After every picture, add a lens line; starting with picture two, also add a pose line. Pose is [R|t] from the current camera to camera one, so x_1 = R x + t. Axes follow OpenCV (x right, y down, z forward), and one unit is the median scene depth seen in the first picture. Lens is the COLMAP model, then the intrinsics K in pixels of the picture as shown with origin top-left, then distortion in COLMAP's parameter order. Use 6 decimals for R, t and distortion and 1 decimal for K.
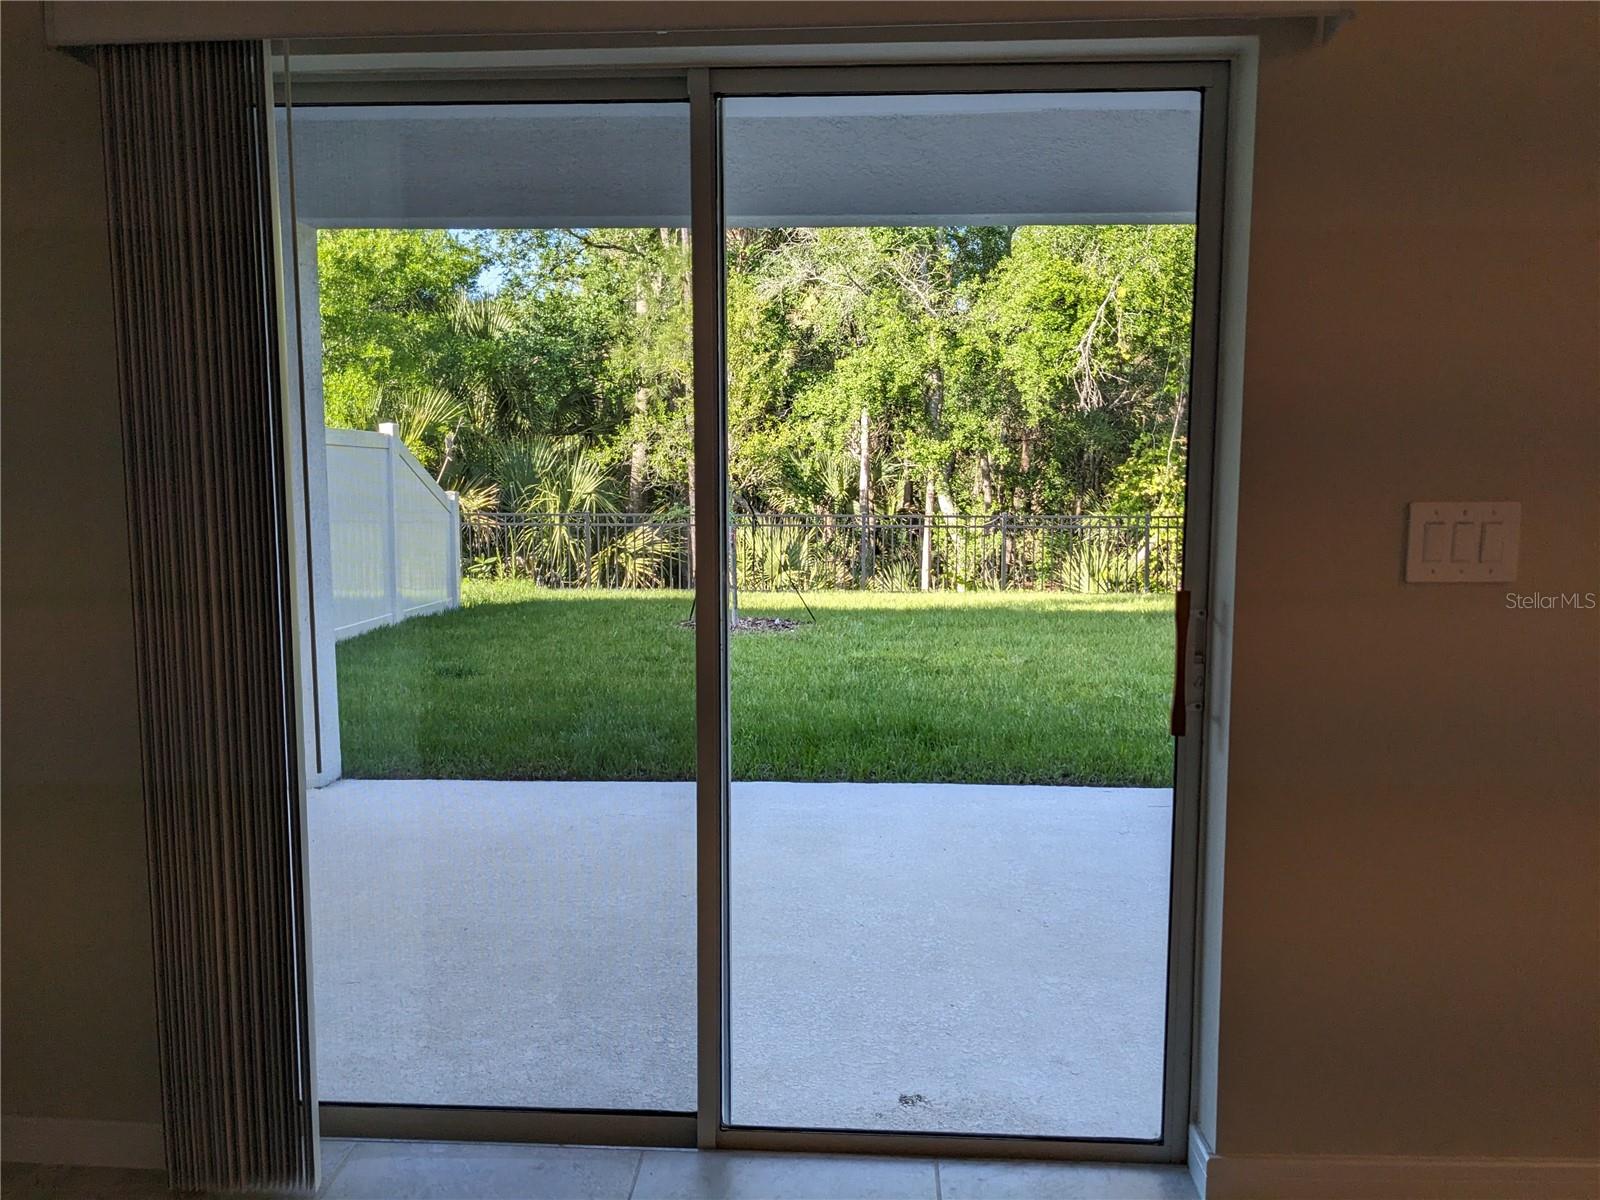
lens RADIAL K [[1261.7, 0, 800.0], [0, 1261.7, 600.0], [0, 0, 1]] dist [0.015800, -0.008895]
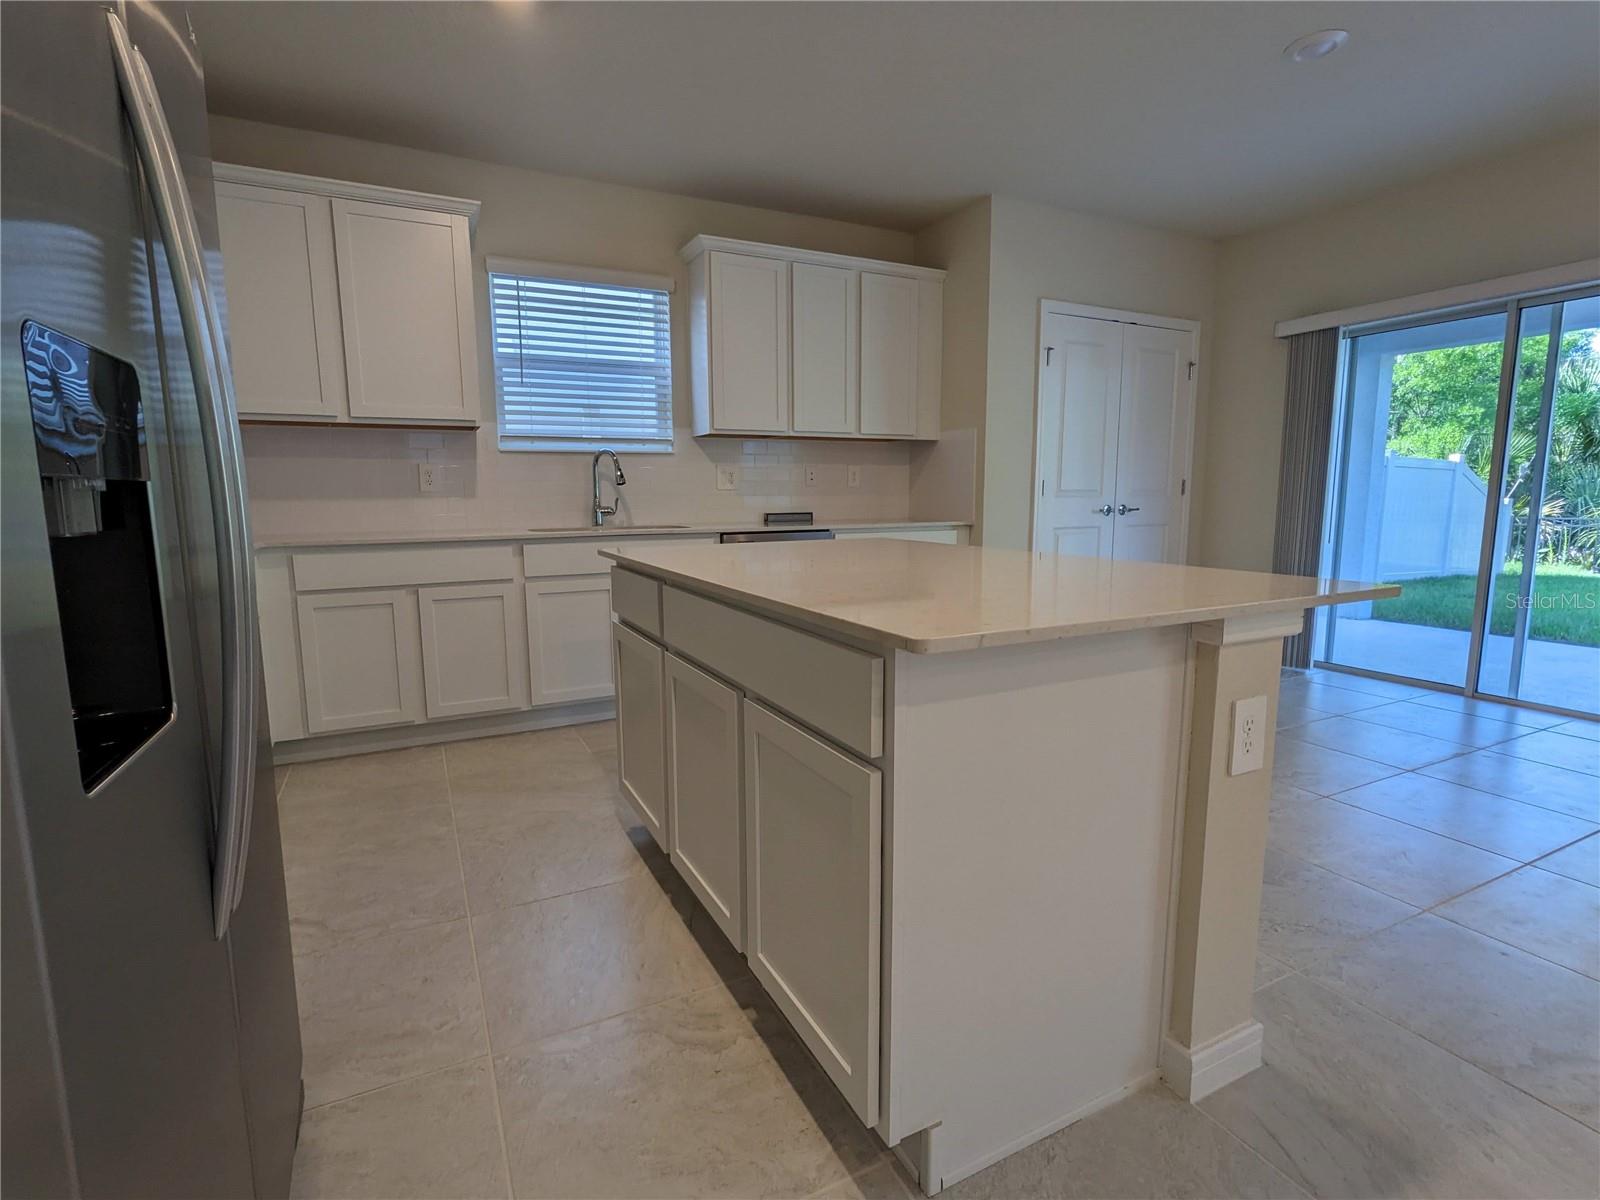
lens RADIAL K [[771.8, 0, 797.0], [0, 771.8, 596.9], [0, 0, 1]] dist [-0.000137, 0.001009]
pose [[0.496164, 0.110694, -0.861143, 0.083142], [-0.093482, 0.992884, 0.073767, 0.031203], [0.863181, 0.043901, 0.502982, -0.147301]]
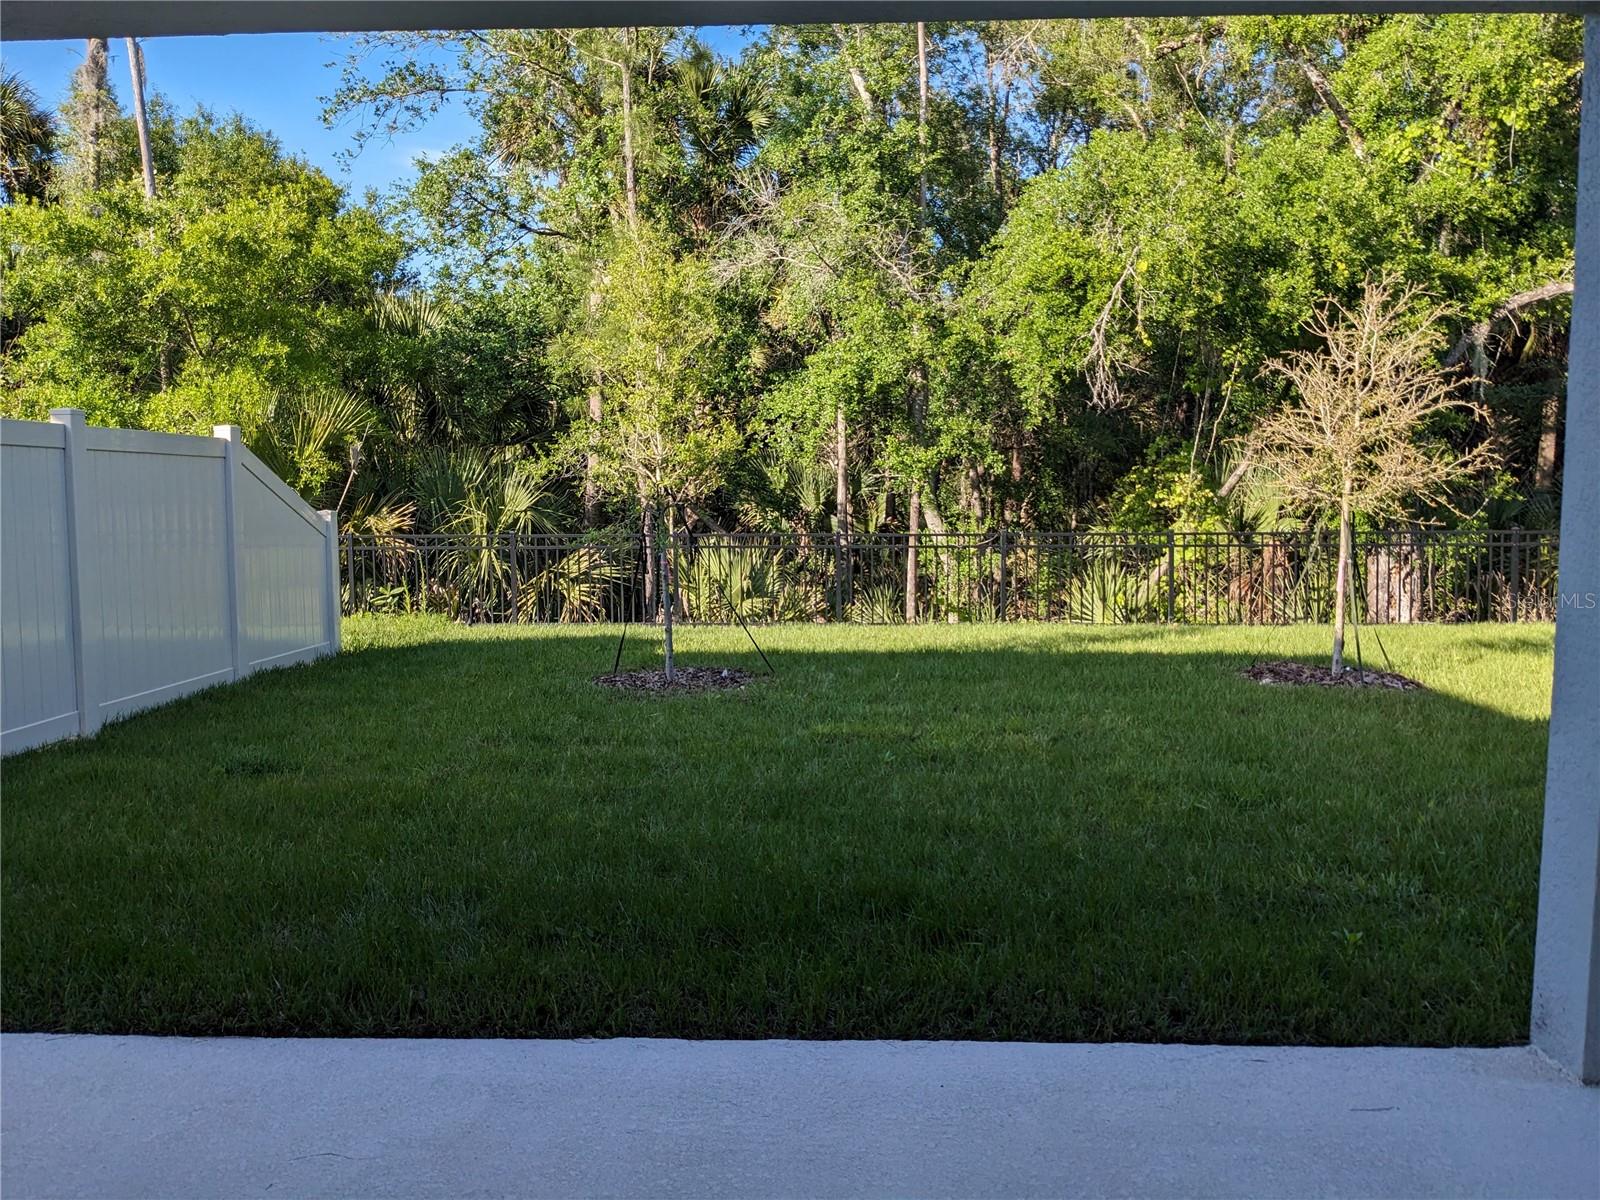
lens RADIAL K [[1261.7, 0, 800.0], [0, 1261.7, 600.0], [0, 0, 1]] dist [0.015800, -0.008895]
pose [[0.999867, -0.009282, 0.013423, 0.011464], [0.009422, 0.999902, -0.010397, -0.012467], [-0.013325, 0.010522, 0.999856, 0.132511]]
